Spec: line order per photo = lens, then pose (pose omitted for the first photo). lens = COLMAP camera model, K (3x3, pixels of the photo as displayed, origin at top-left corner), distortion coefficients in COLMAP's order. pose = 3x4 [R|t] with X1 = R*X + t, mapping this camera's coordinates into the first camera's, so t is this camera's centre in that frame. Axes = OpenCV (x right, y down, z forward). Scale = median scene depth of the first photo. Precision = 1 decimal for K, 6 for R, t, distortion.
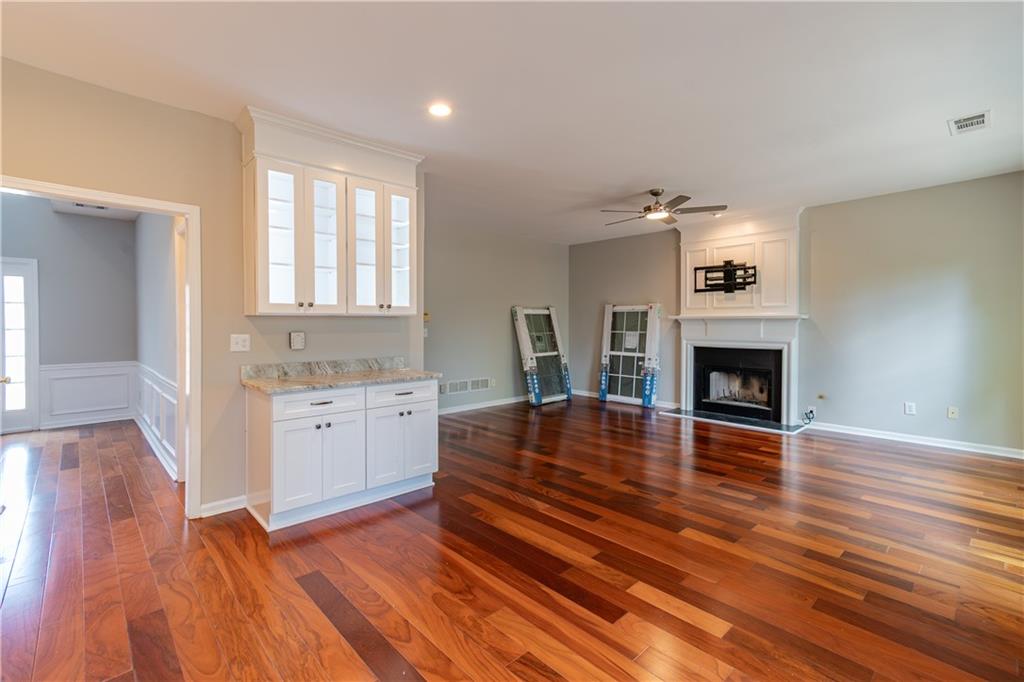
lens RADIAL K [[466.1, 0, 506.0], [0, 466.1, 346.9], [0, 0, 1]] dist [-0.001622, 0.019443]
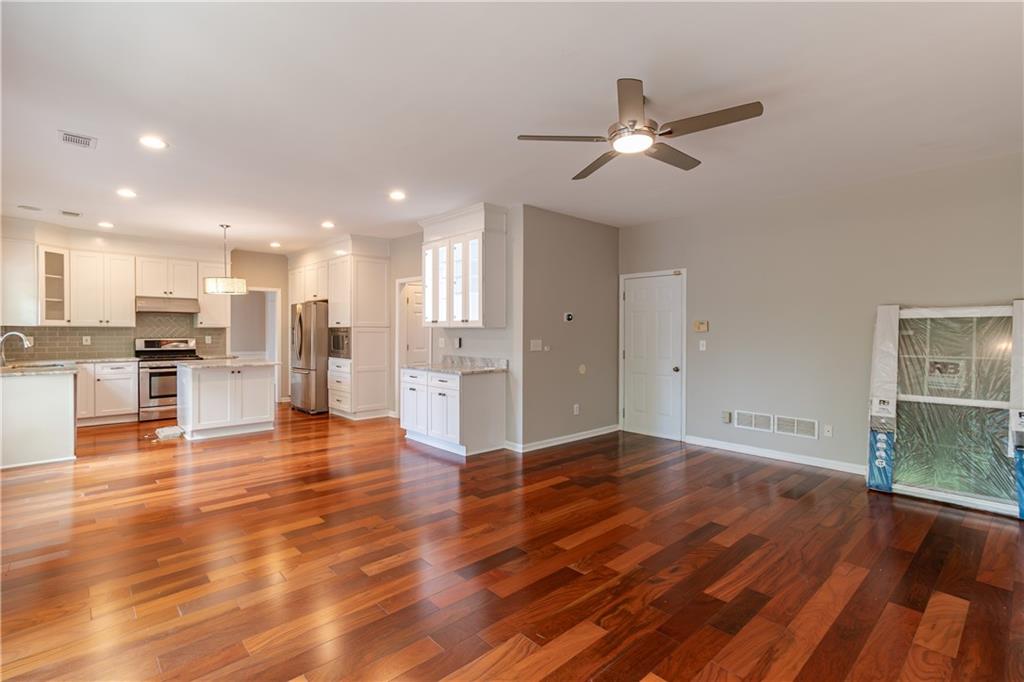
lens RADIAL K [[466.1, 0, 506.0], [0, 466.1, 346.9], [0, 0, 1]] dist [-0.001622, 0.019443]
pose [[-0.015175, 0.008806, -0.999846, 1.205587], [-0.058465, 0.998243, 0.009679, -0.026778], [0.998174, 0.058603, -0.014633, 1.192318]]
